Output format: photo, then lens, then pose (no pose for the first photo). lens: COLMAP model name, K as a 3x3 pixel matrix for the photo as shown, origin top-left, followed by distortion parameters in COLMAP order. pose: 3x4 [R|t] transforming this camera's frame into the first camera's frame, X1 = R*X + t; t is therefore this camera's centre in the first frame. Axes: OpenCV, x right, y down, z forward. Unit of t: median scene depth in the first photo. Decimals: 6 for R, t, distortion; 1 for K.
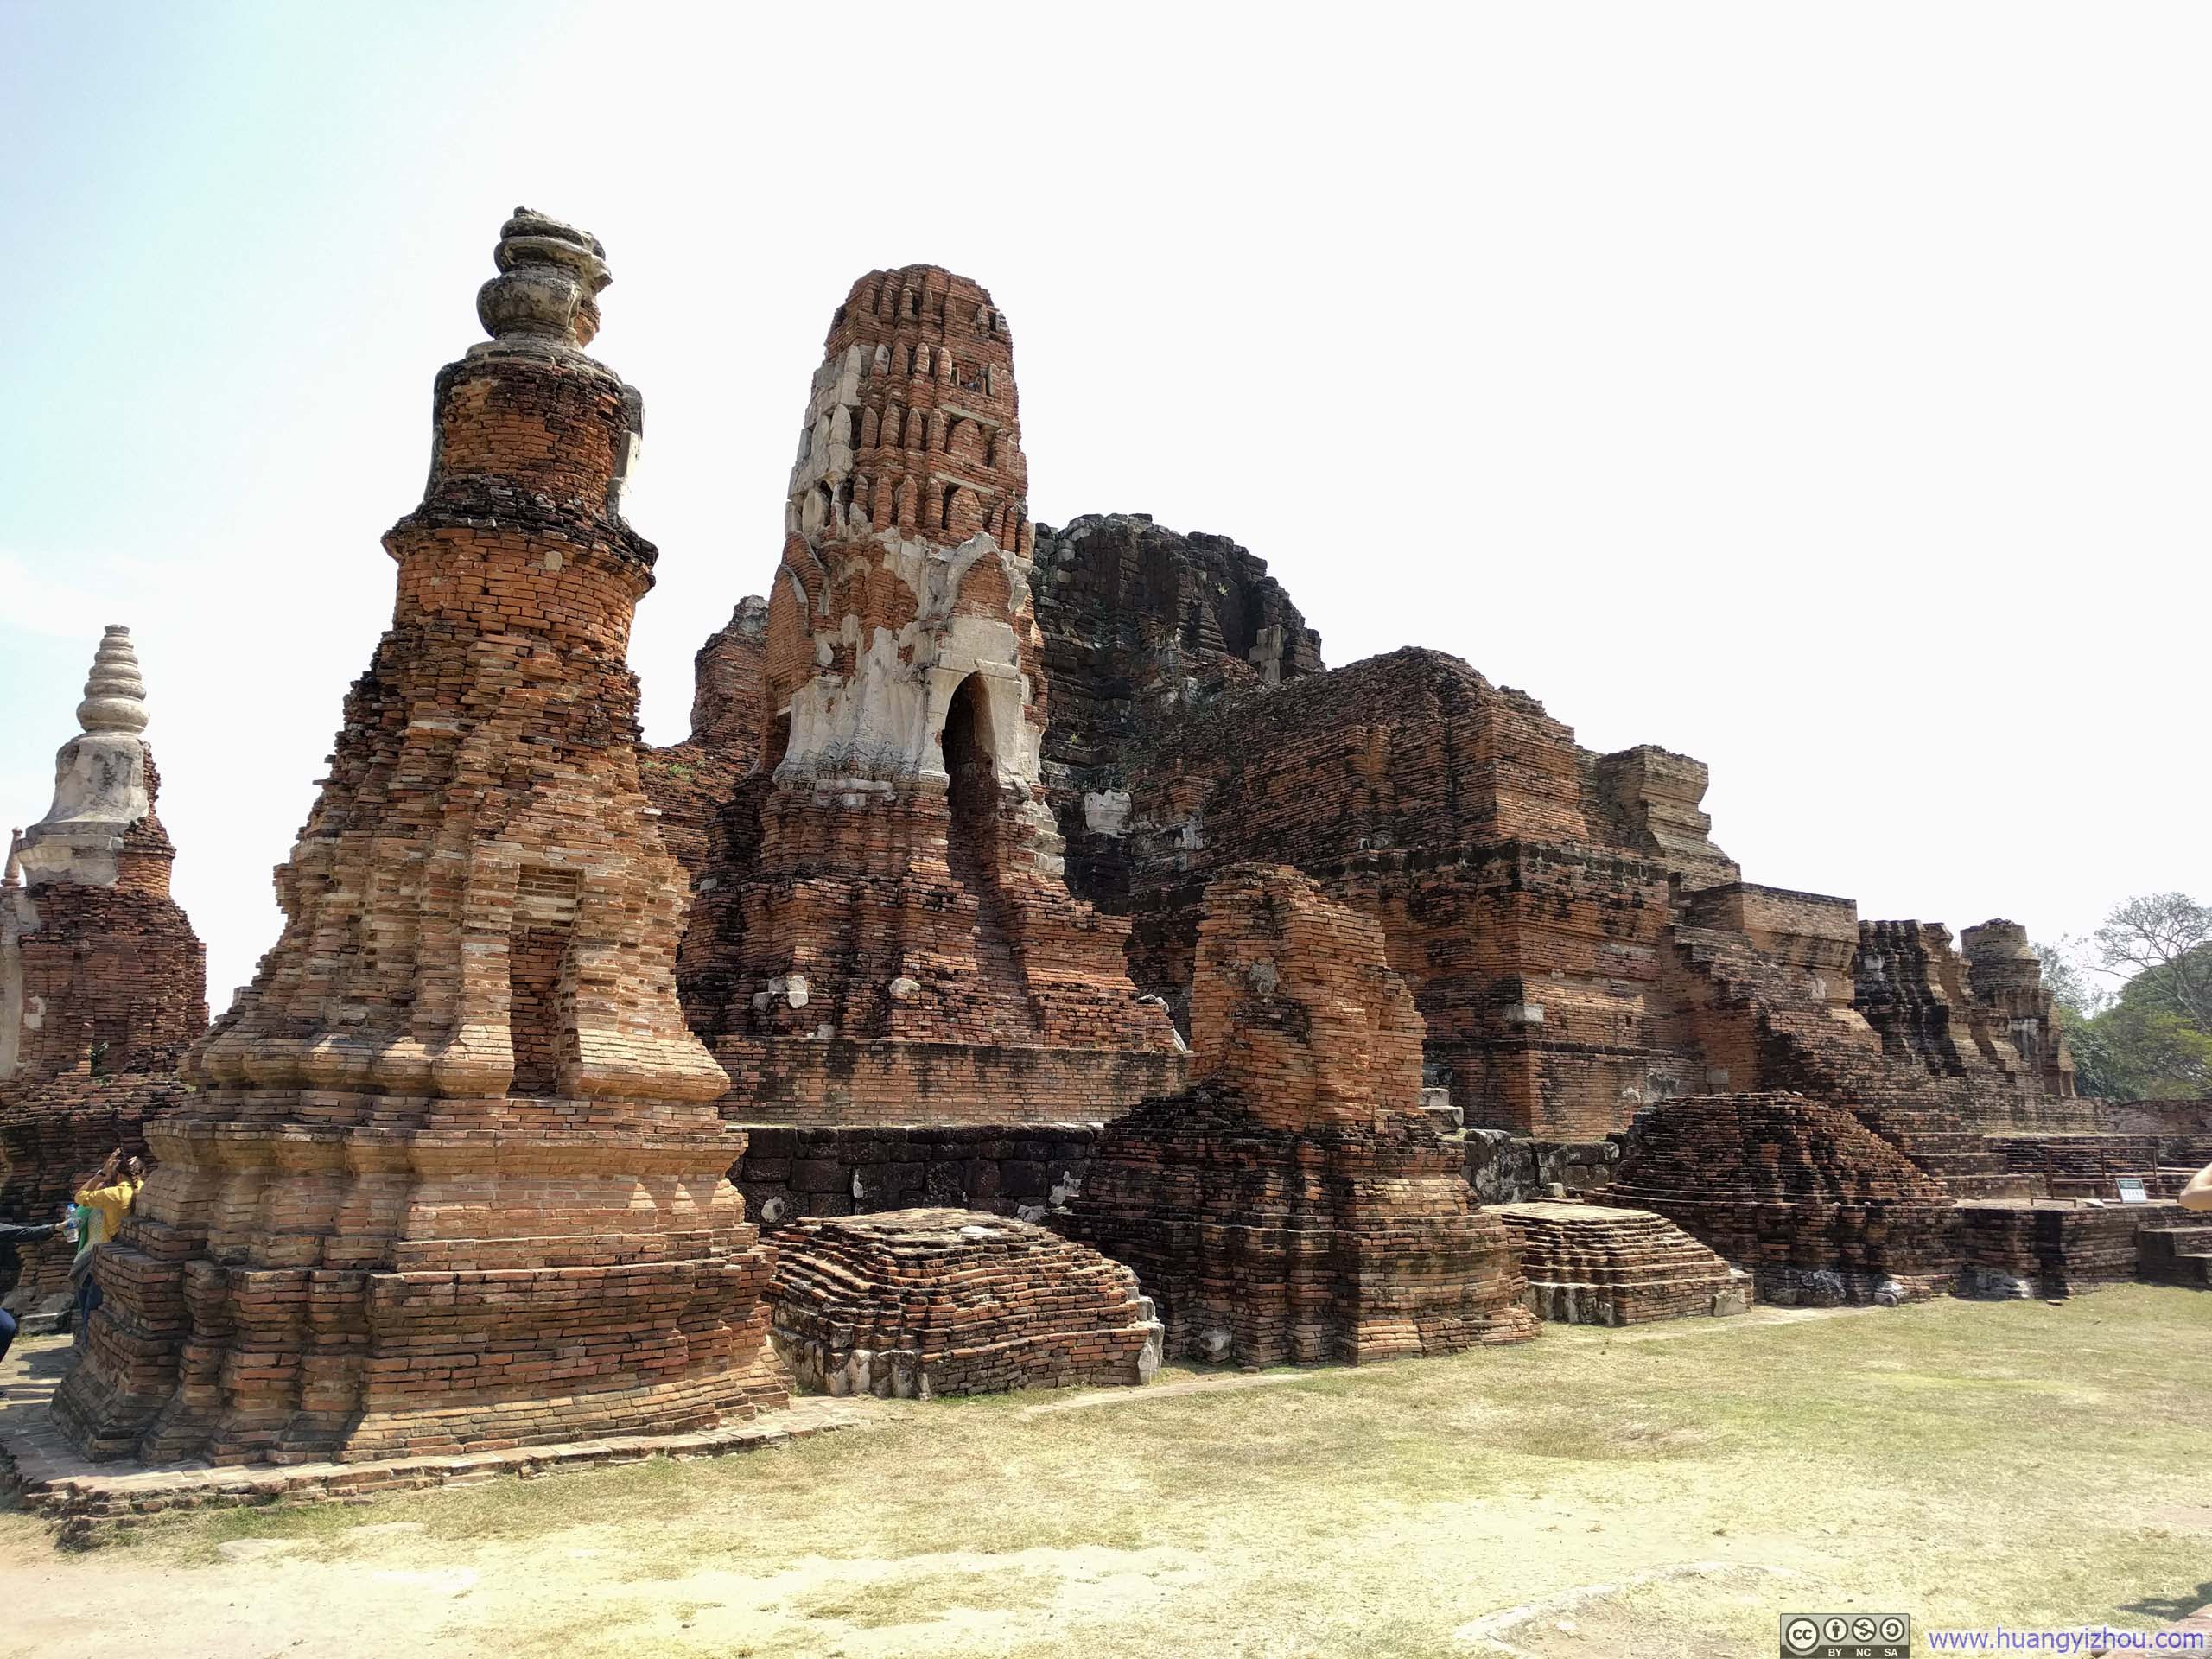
lens RADIAL K [[1662.9, 0, 1092.2], [0, 1662.9, 822.2], [0, 0, 1]] dist [0.024612, -0.015146]
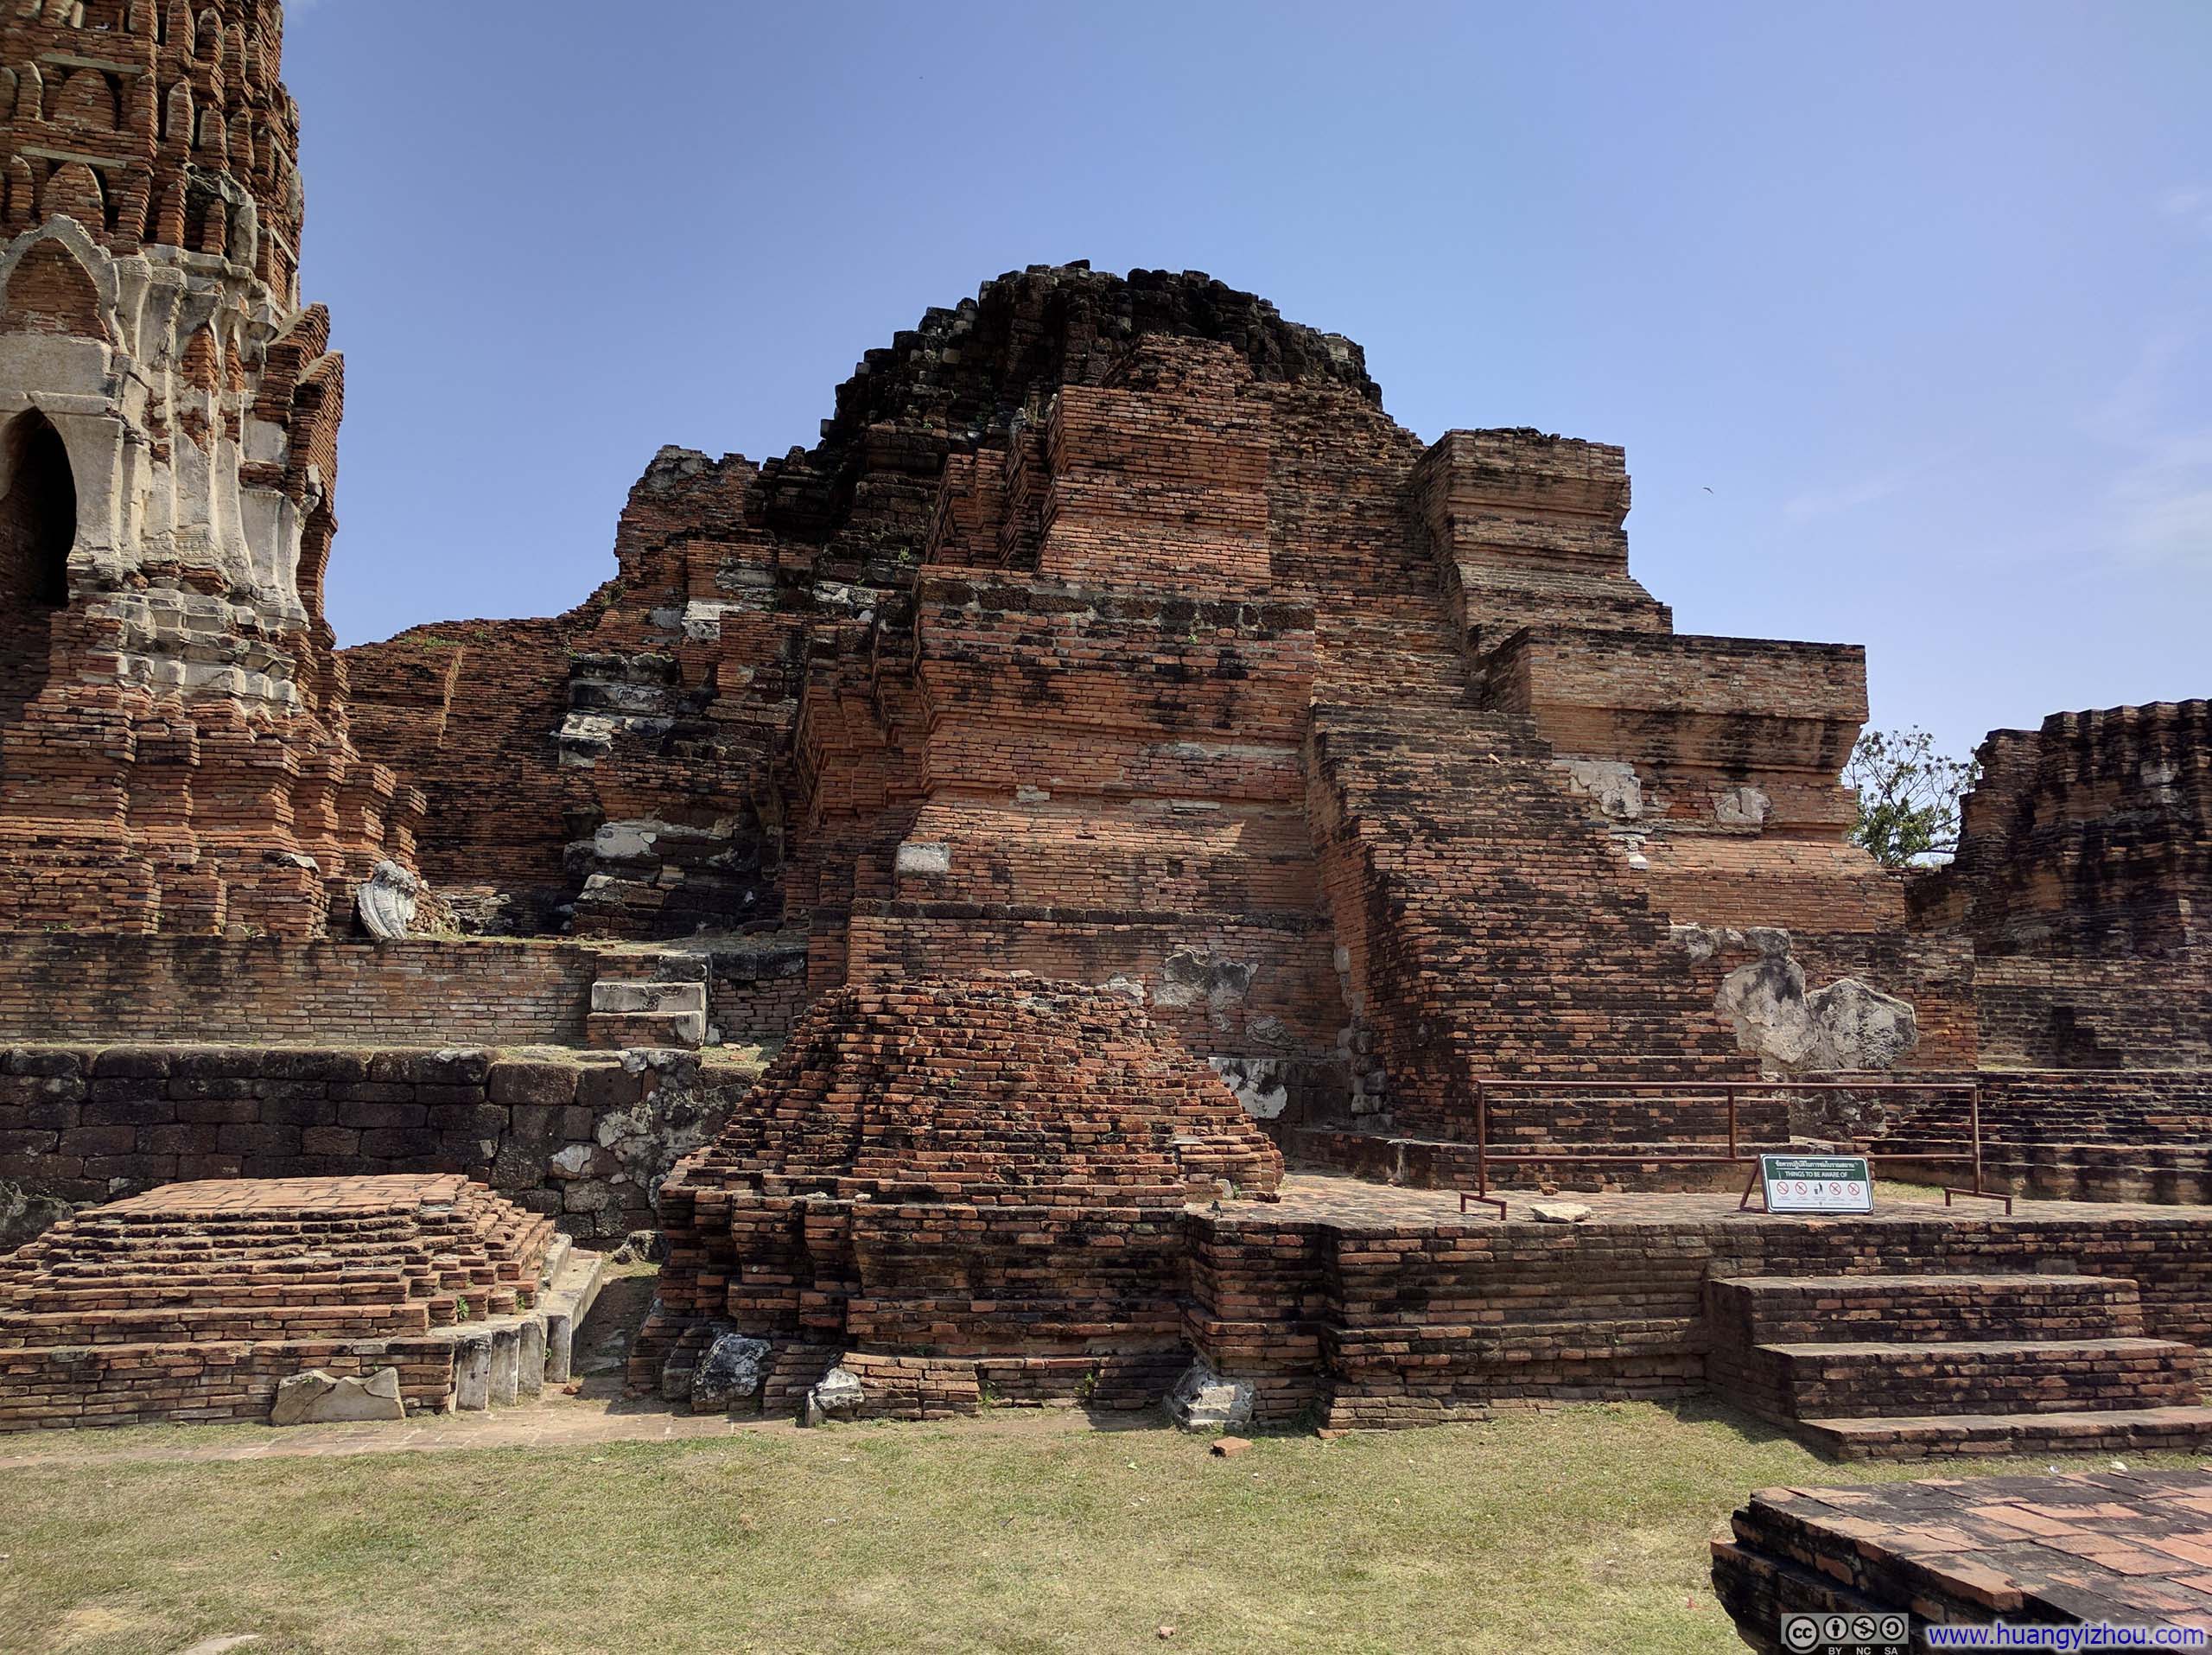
lens RADIAL K [[1663.1, 0, 1102.9], [0, 1663.1, 831.1], [0, 0, 1]] dist [0.024612, -0.015146]
pose [[0.903326, -0.055740, -0.425318, 0.550334], [0.073591, 0.996959, 0.025642, 0.089630], [0.422595, -0.054463, 0.904681, 0.461913]]
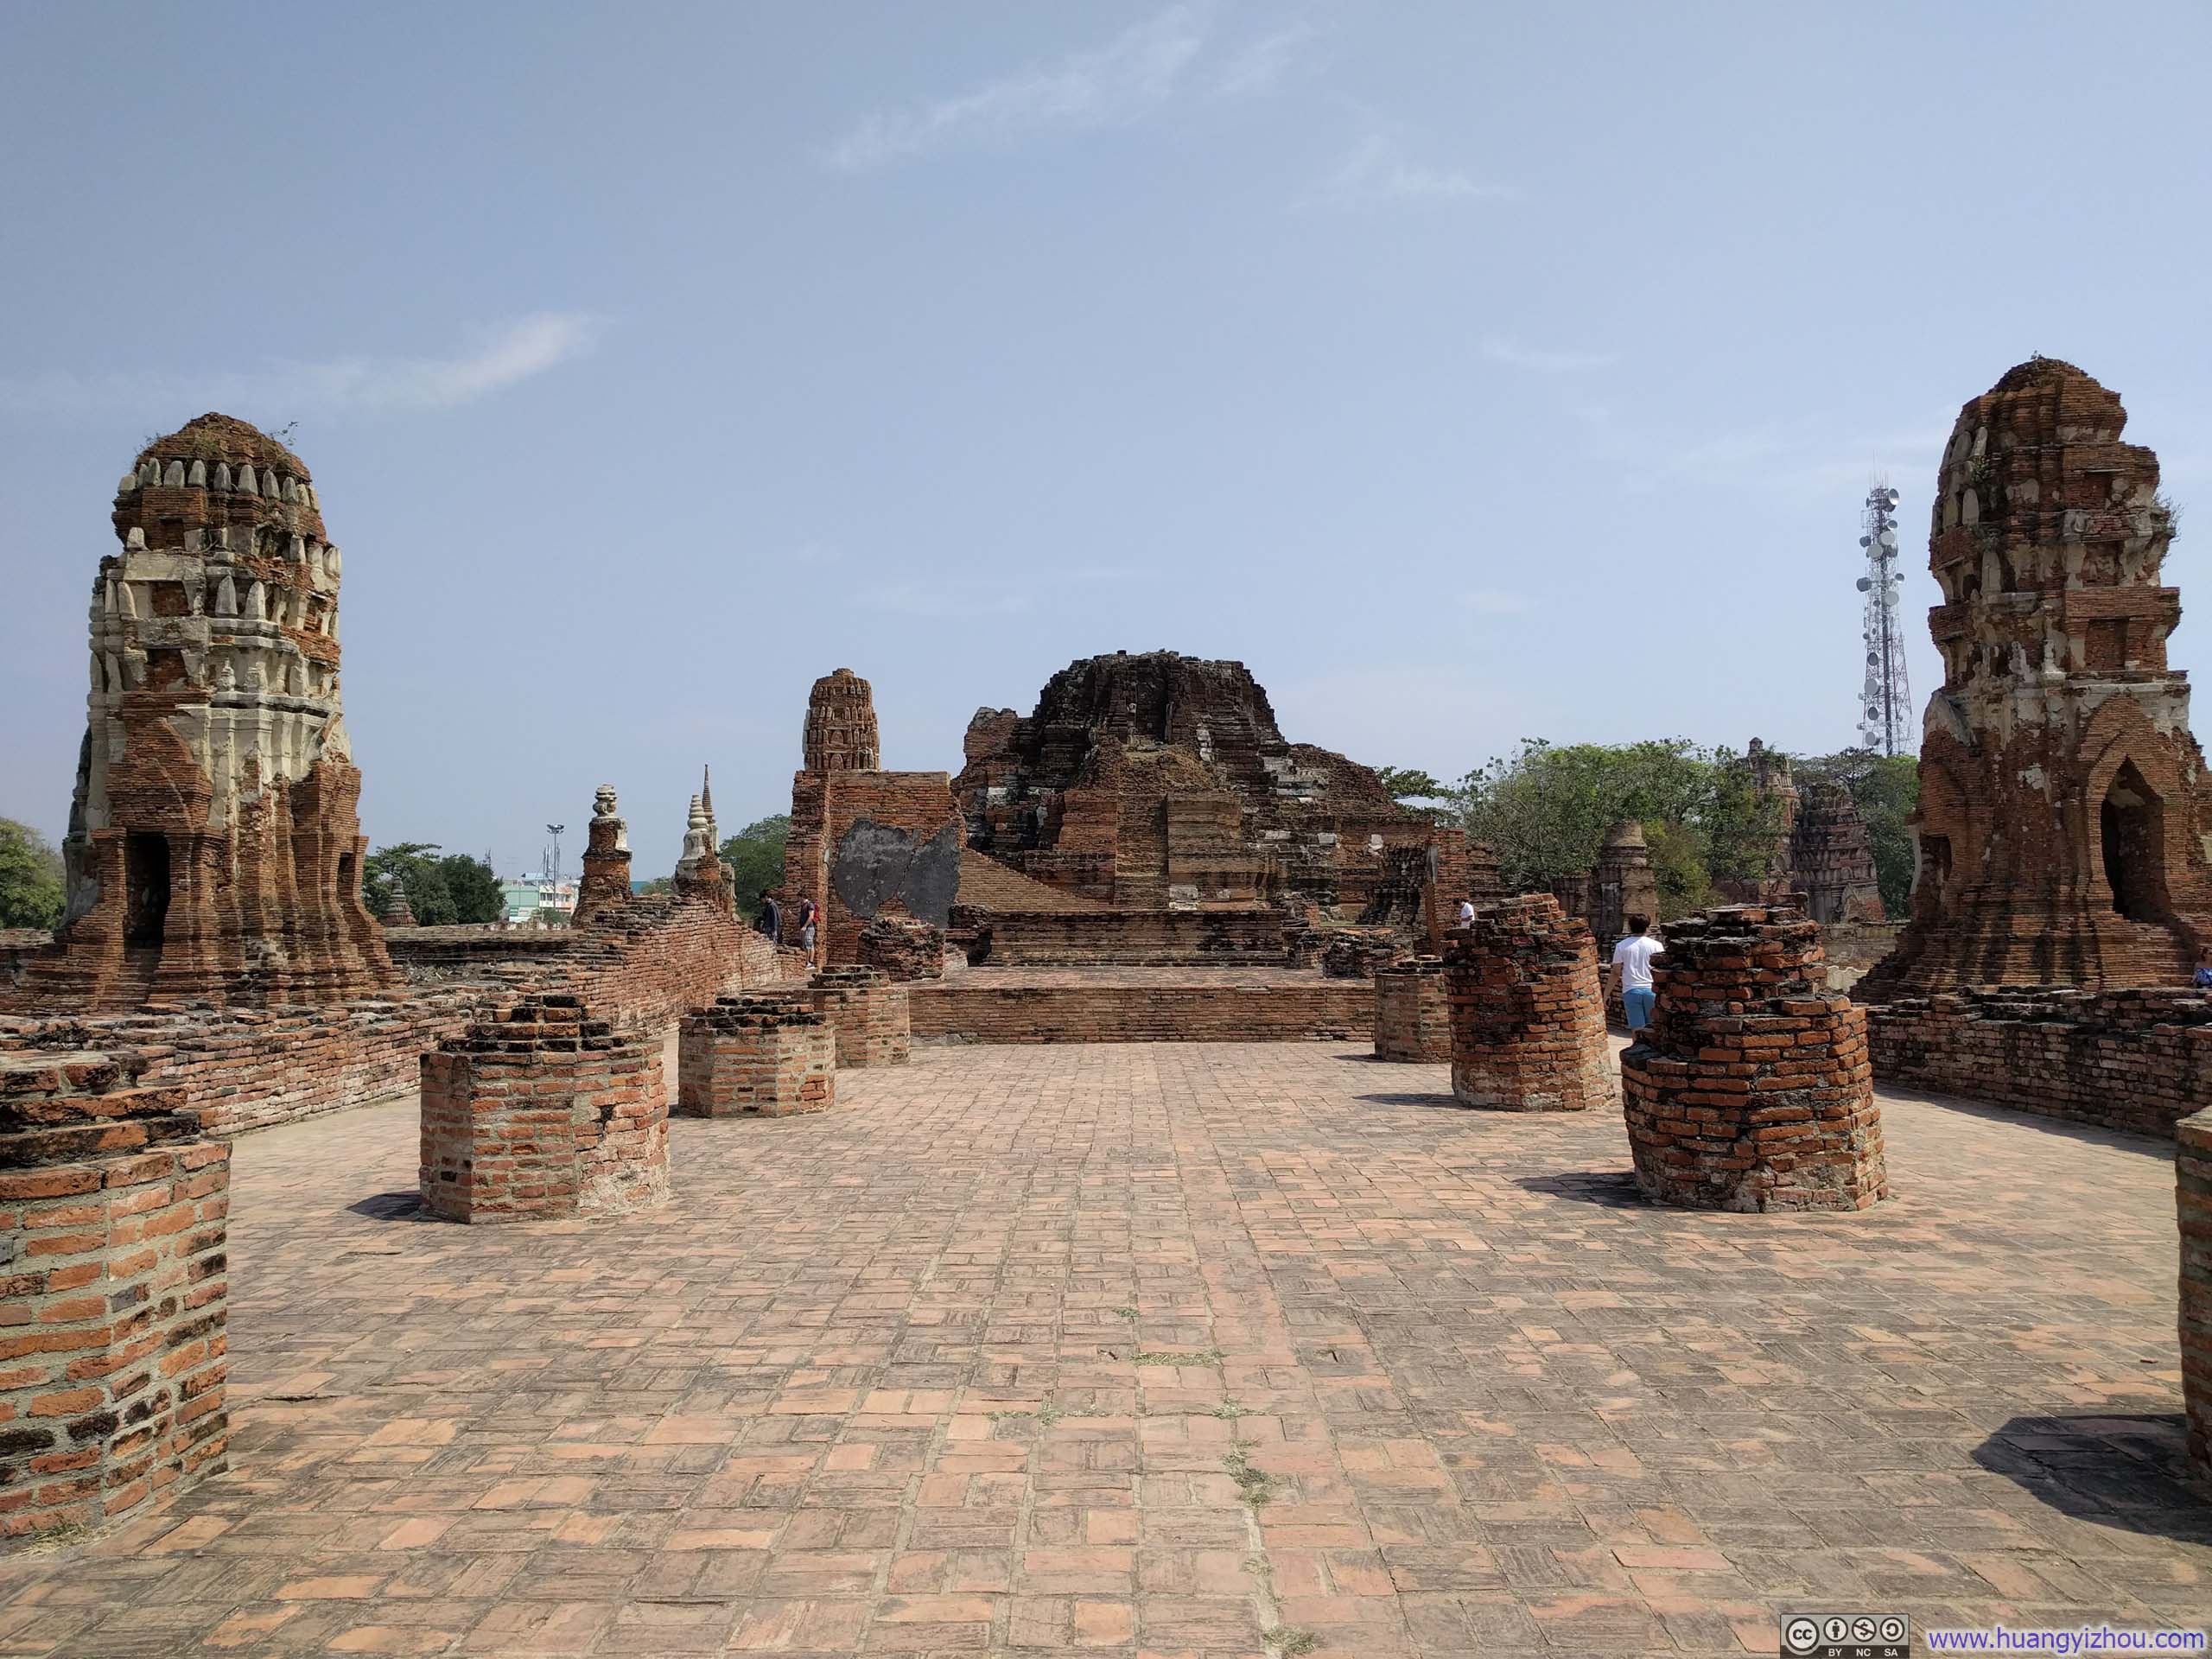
lens RADIAL K [[1662.9, 0, 1111.8], [0, 1662.9, 828.4], [0, 0, 1]] dist [0.024612, -0.015146]
pose [[0.789643, -0.034171, -0.612614, 1.992827], [0.122371, 0.987160, 0.102670, -0.285257], [0.601239, -0.156039, 0.783686, -1.027958]]
